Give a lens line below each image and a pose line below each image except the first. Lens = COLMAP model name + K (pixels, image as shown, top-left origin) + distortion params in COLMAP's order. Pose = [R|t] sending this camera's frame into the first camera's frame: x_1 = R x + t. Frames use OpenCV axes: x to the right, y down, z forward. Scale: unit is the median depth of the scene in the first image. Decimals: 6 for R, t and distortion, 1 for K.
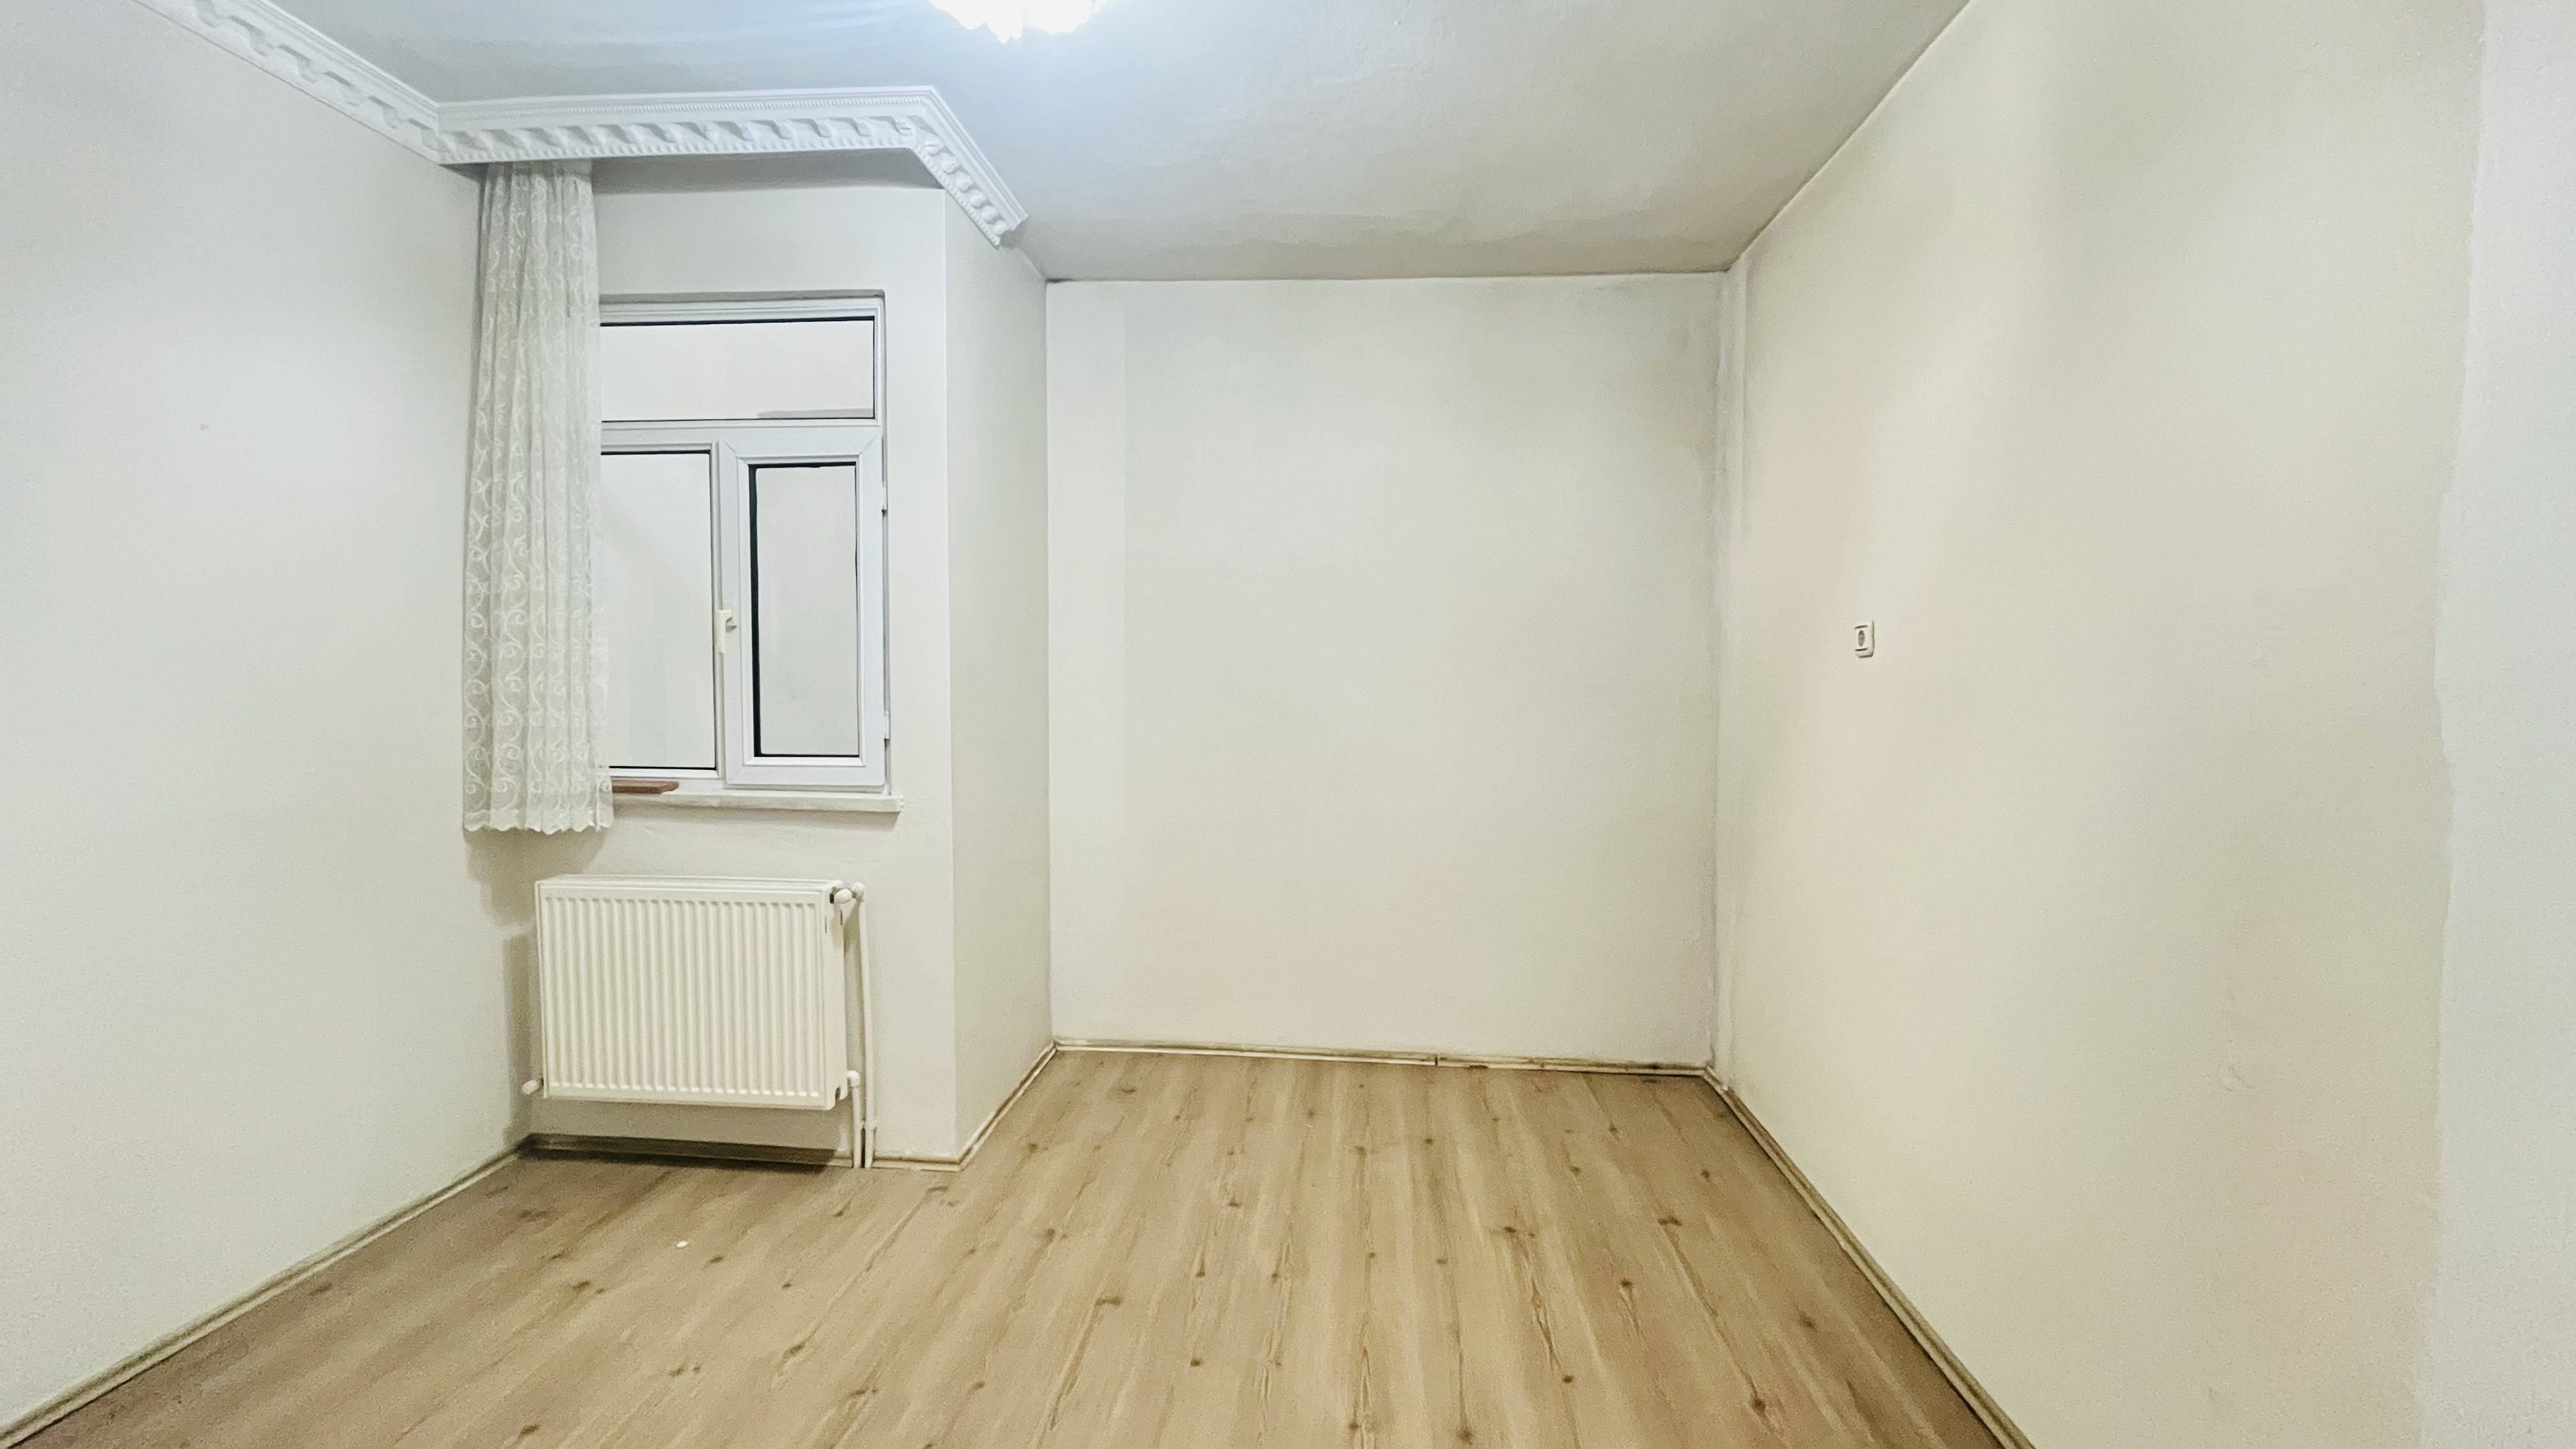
lens RADIAL K [[1029.4, 0, 1283.1], [0, 1029.4, 722.7], [0, 0, 1]] dist [-0.007271, 0.000636]
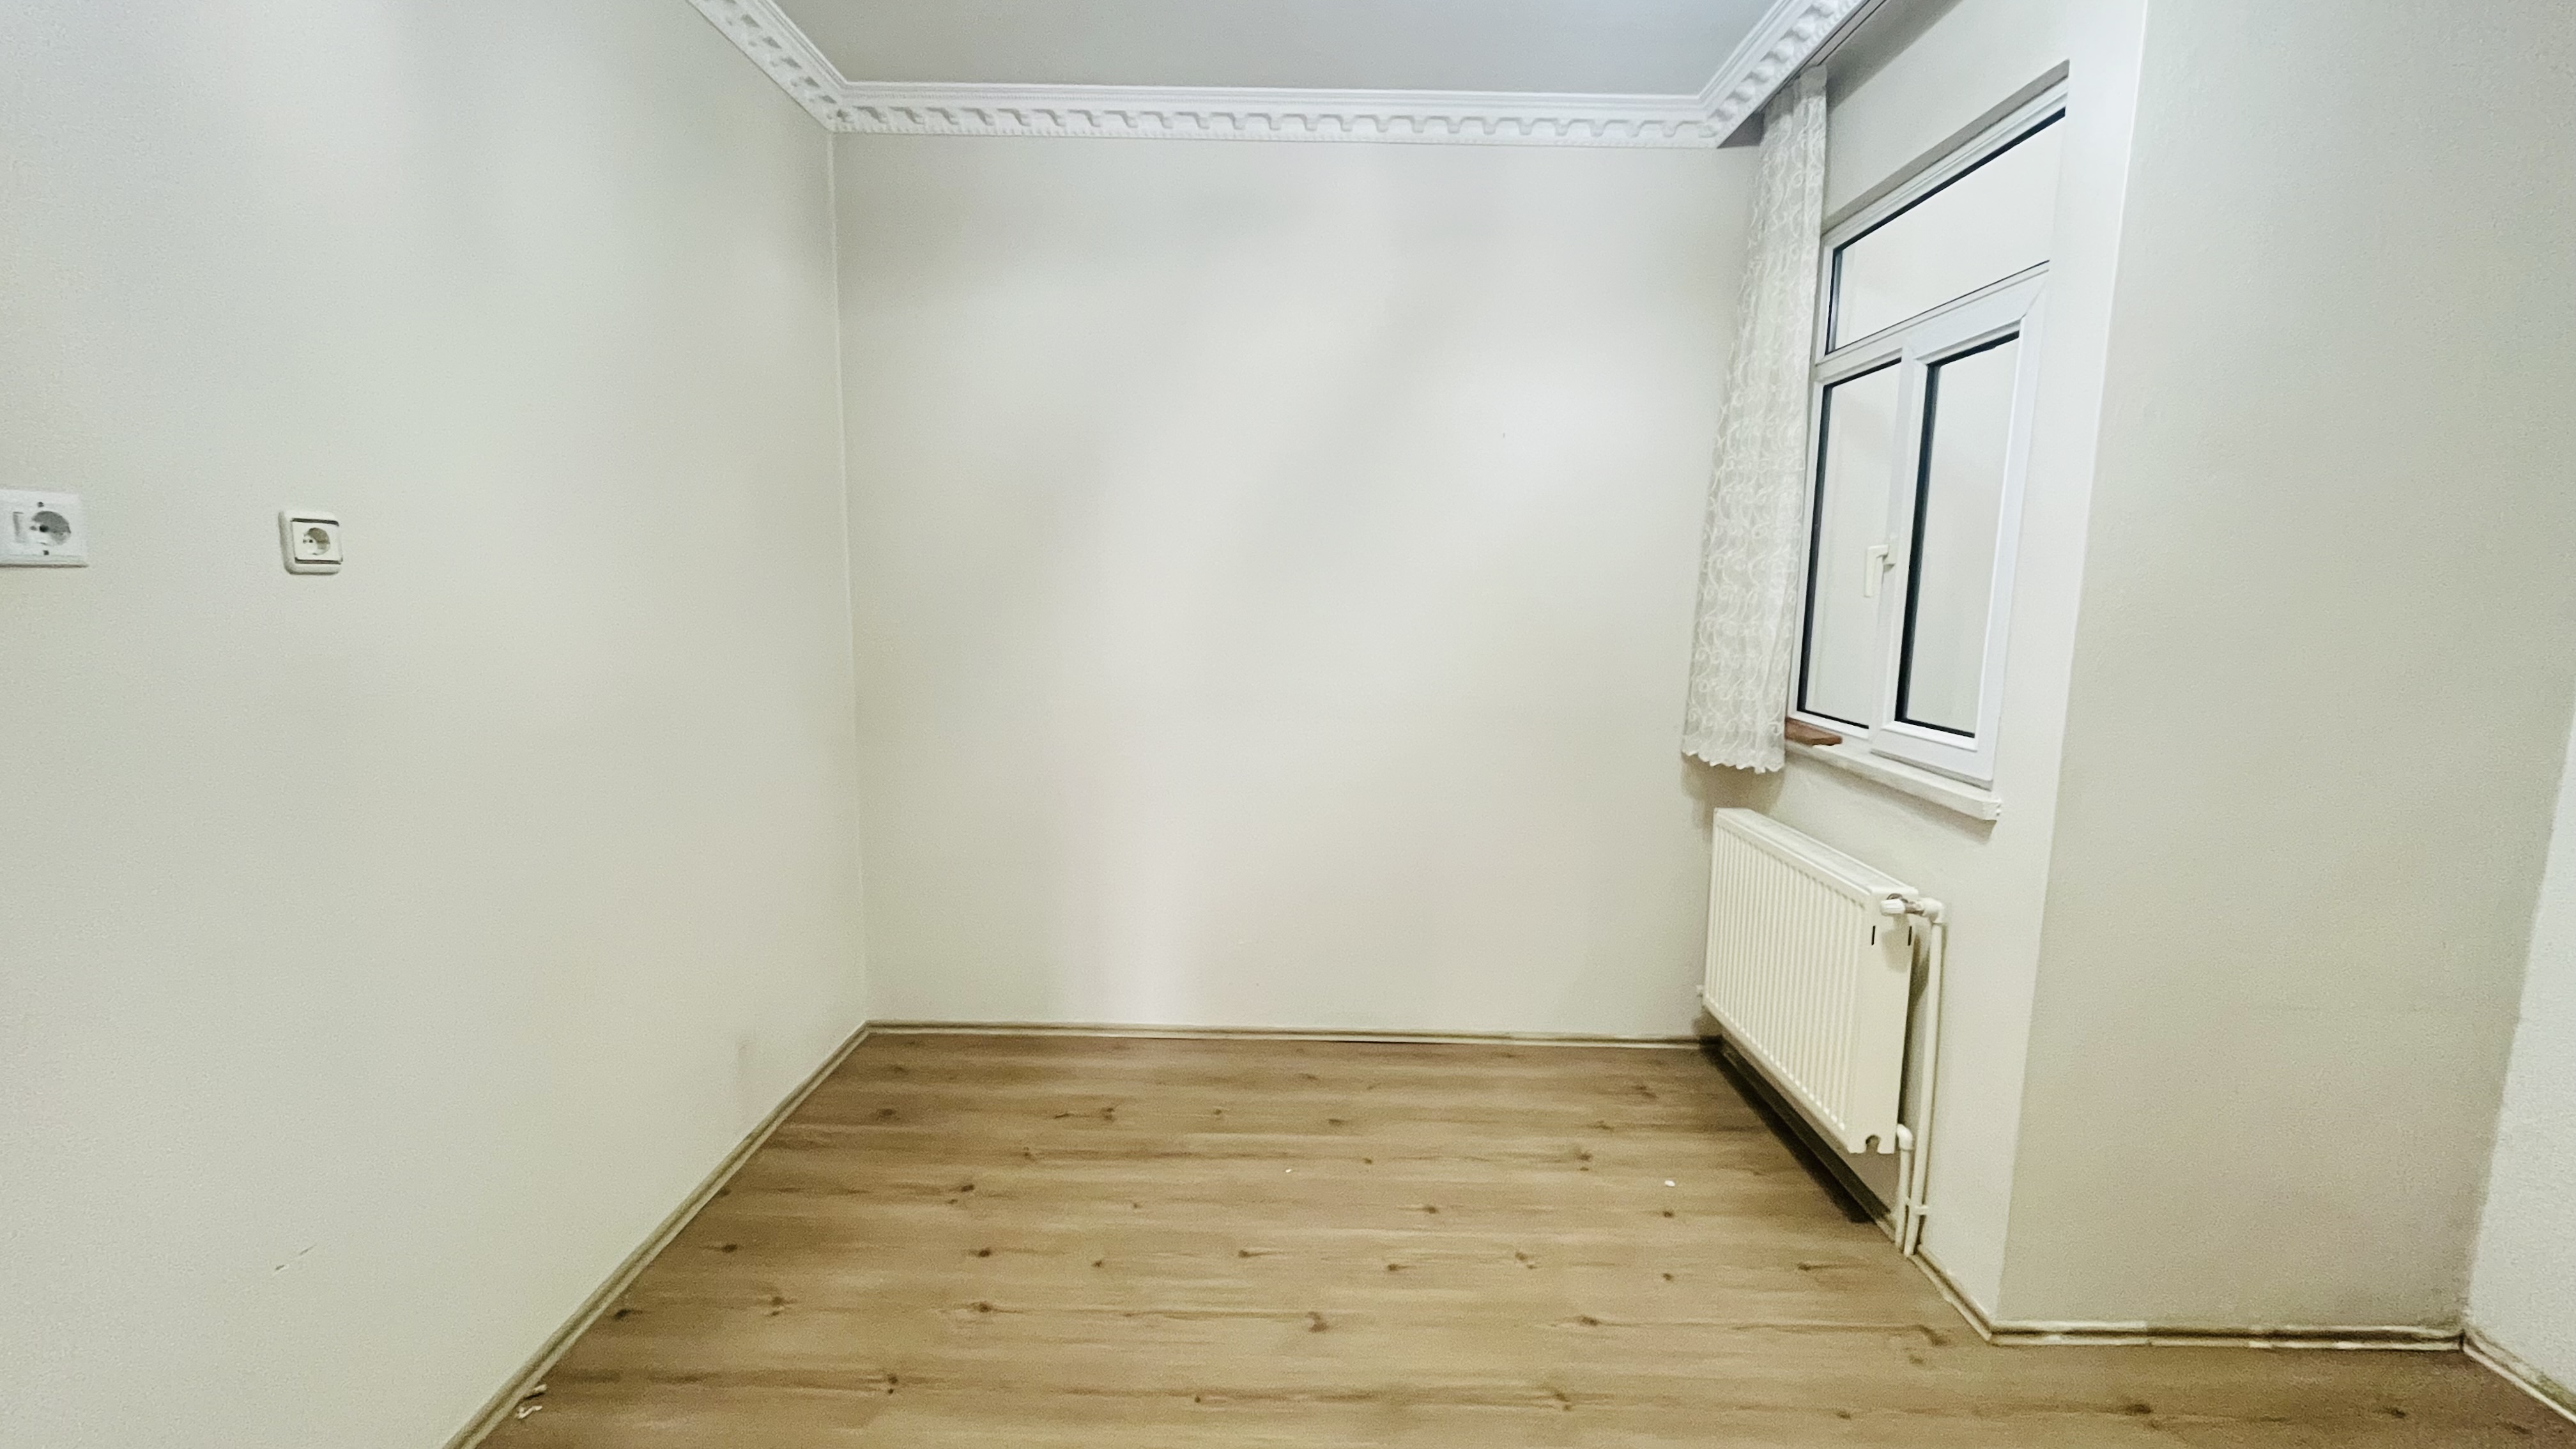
lens RADIAL K [[1029.4, 0, 1285.7], [0, 1029.4, 725.7], [0, 0, 1]] dist [-0.007271, 0.000636]
pose [[0.073276, 0.131131, -0.988653, 0.296530], [-0.065746, 0.989797, 0.126410, -0.038324], [0.995142, 0.055737, 0.081150, 0.460333]]
